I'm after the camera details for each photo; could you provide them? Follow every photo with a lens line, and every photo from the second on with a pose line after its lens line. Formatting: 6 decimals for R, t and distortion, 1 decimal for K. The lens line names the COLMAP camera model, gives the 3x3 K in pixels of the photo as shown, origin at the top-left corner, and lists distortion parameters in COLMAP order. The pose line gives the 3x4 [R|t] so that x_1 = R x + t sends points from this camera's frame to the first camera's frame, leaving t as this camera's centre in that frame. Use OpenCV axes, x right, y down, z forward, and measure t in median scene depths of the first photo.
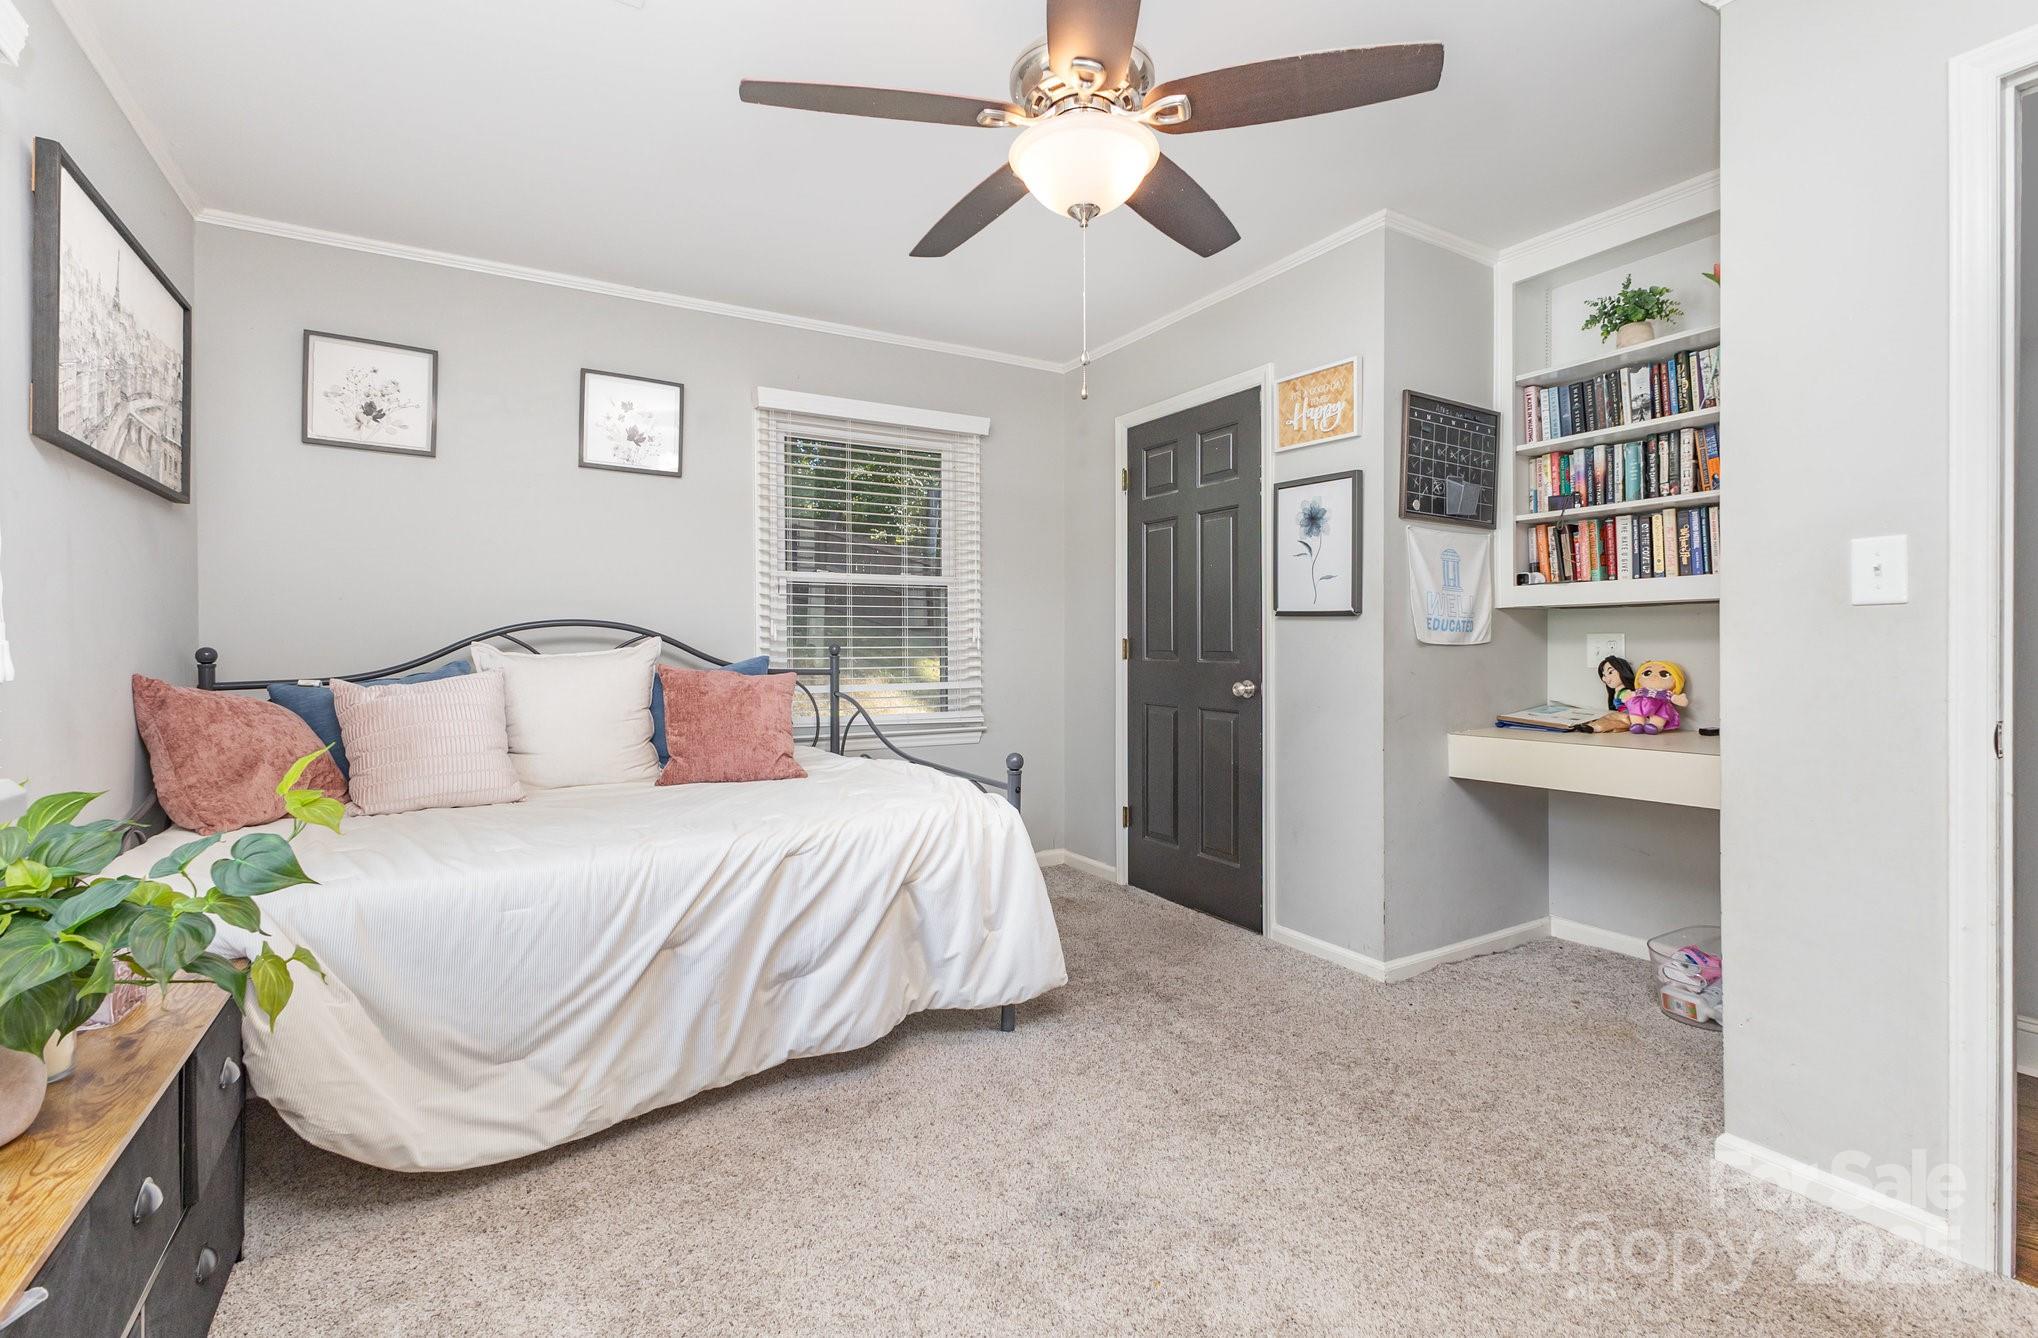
lens RADIAL K [[907.6, 0, 1023.0], [0, 907.6, 652.1], [0, 0, 1]] dist [0.002138, 0.000169]
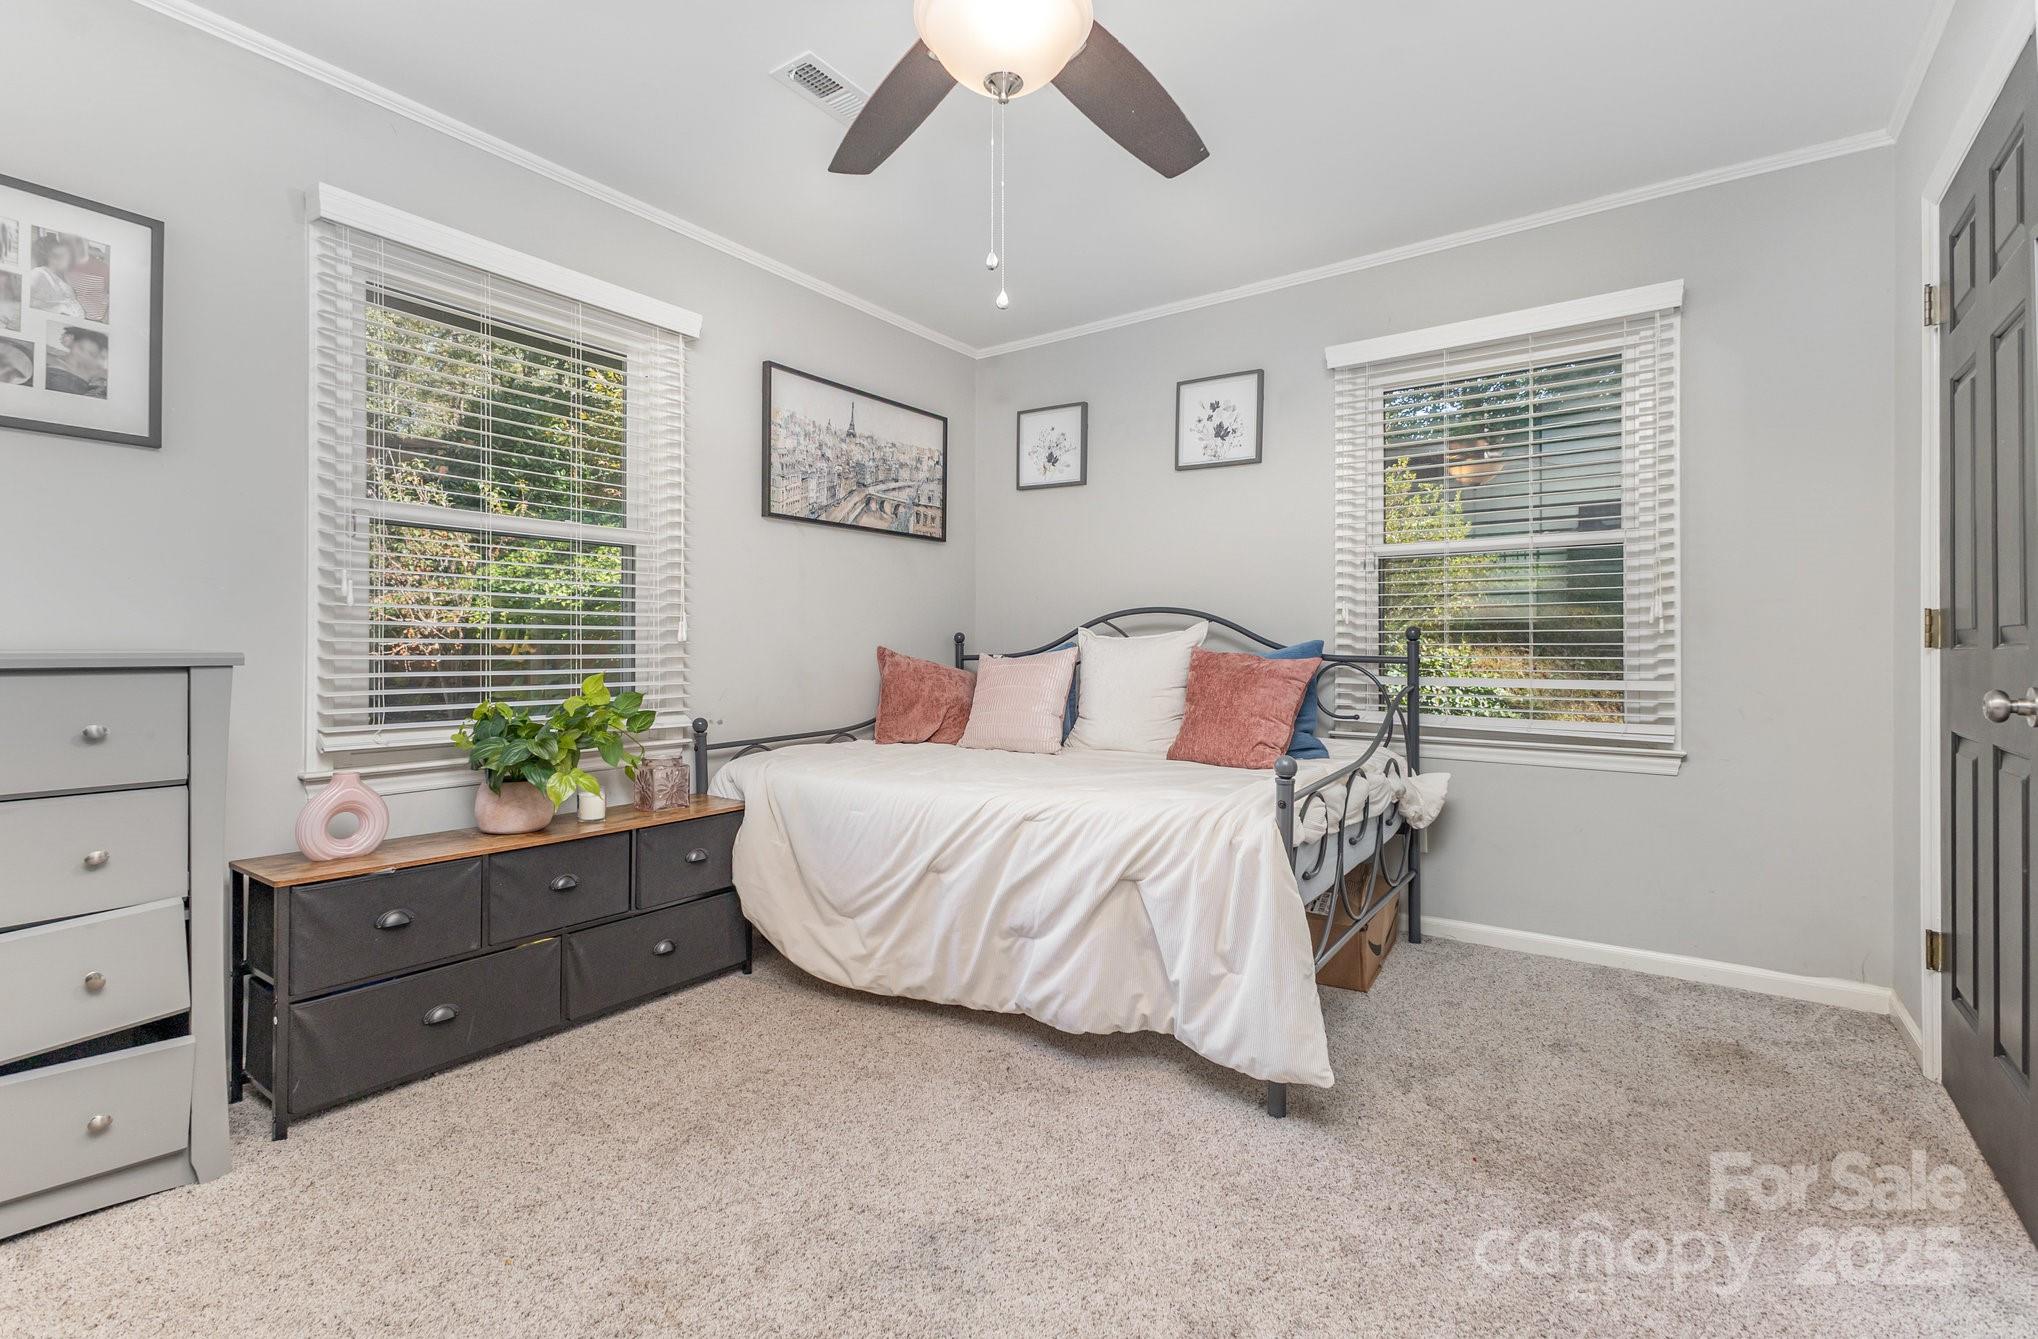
lens RADIAL K [[907.6, 0, 1023.0], [0, 907.6, 652.6], [0, 0, 1]] dist [0.002138, 0.000169]
pose [[0.403435, 0.008225, -0.914971, 0.649987], [-0.012603, 0.999915, 0.003431, 0.025707], [0.914922, 0.010147, 0.403504, 0.531525]]
